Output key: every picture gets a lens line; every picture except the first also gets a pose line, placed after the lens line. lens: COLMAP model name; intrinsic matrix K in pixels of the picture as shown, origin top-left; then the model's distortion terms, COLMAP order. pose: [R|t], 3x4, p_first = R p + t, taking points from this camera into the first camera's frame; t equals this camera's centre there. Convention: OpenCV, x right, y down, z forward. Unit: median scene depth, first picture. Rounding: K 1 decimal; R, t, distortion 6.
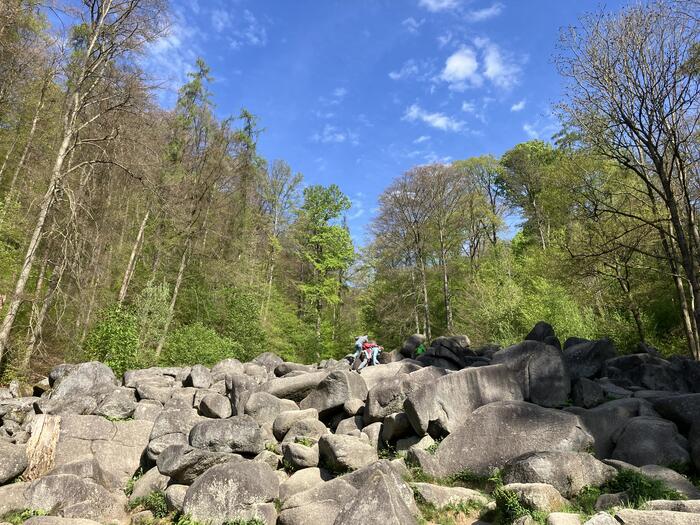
lens RADIAL K [[569.0, 0, 350.0], [0, 569.0, 262.5], [0, 0, 1]] dist [-0.006275, -0.004094]
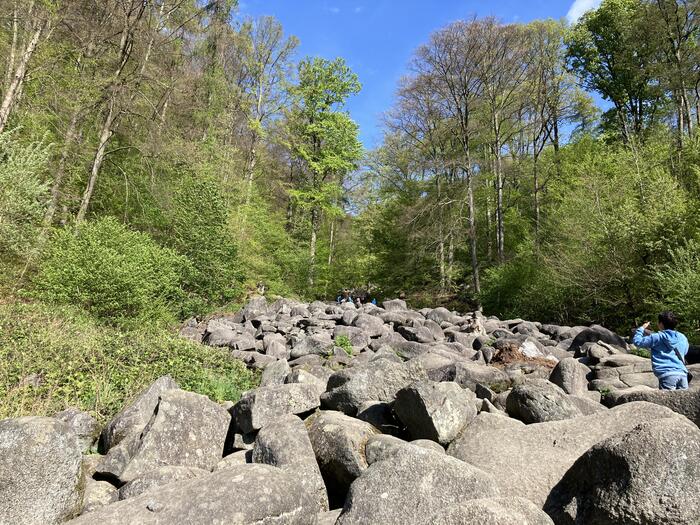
lens RADIAL K [[569.0, 0, 350.0], [0, 569.0, 262.5], [0, 0, 1]] dist [-0.006275, -0.004094]
pose [[0.998720, 0.043025, 0.026577, -0.024283], [-0.046053, 0.990905, 0.126440, 0.036891], [-0.020895, -0.127502, 0.991618, 0.237203]]
